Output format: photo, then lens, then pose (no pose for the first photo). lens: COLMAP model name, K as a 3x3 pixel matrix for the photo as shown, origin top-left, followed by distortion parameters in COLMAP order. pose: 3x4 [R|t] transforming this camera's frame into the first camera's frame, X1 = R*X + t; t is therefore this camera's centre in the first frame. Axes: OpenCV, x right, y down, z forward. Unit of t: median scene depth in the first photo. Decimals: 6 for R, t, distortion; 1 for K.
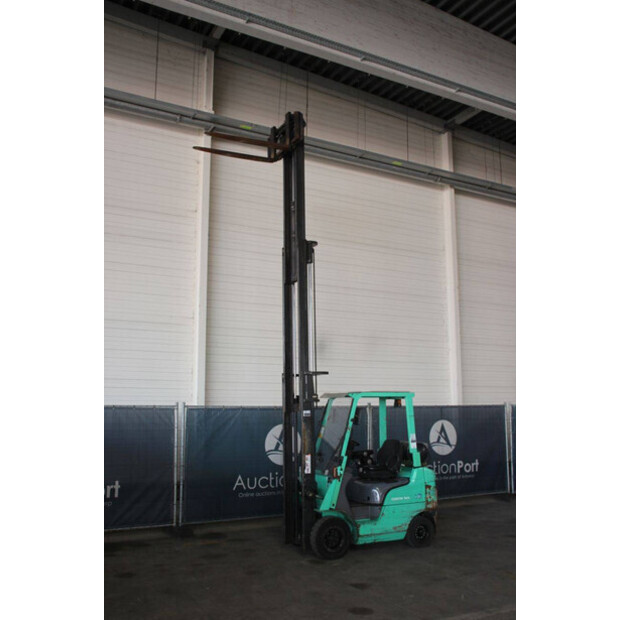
lens RADIAL K [[615.2, 0, 310.0], [0, 615.2, 310.0], [0, 0, 1]] dist [-0.117191, 0.160587]
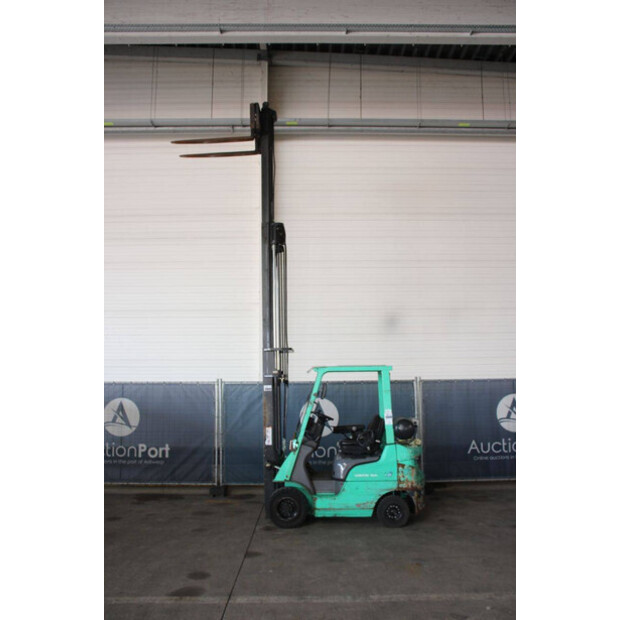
lens RADIAL K [[562.9, 0, 310.0], [0, 562.9, 310.0], [0, 0, 1]] dist [-0.172298, 0.233092]
pose [[0.877785, -0.068407, -0.474145, 0.491033], [0.082255, 0.996575, 0.008498, 0.031480], [0.471940, -0.046460, 0.880406, 0.185852]]
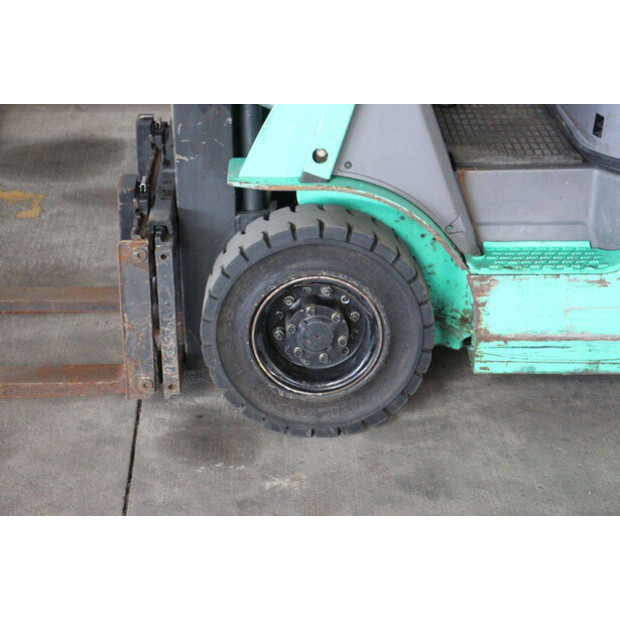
lens RADIAL K [[1438.1, 0, 310.0], [0, 1438.1, 310.0], [0, 0, 1]] dist [0.441224, 0.147403]
pose [[0.896862, 0.179764, -0.404132, 0.187759], [0.067952, 0.846841, 0.527488, 0.132188], [0.437059, -0.500546, 0.747284, 0.619535]]
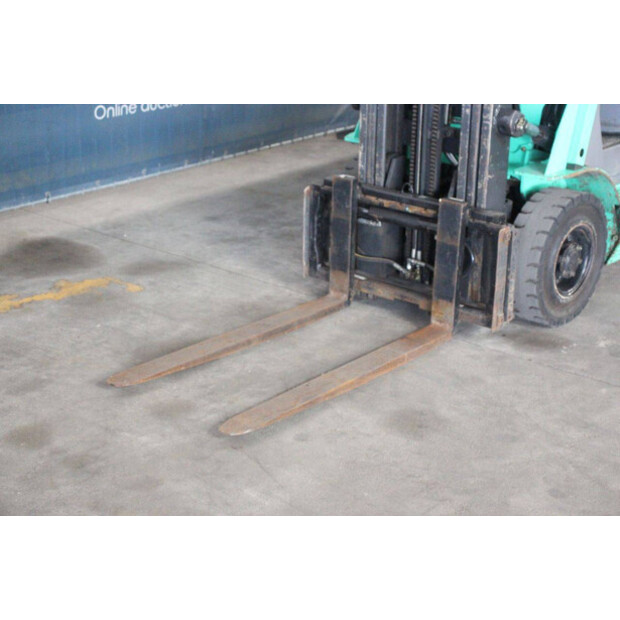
lens RADIAL K [[1164.1, 0, 310.0], [0, 1164.1, 310.0], [0, 0, 1]] dist [0.273097, 0.056876]
pose [[0.929376, -0.111393, 0.351926, -0.268095], [-0.078906, 0.871395, 0.484194, 0.109594], [-0.360603, -0.477767, 0.801064, 0.506018]]
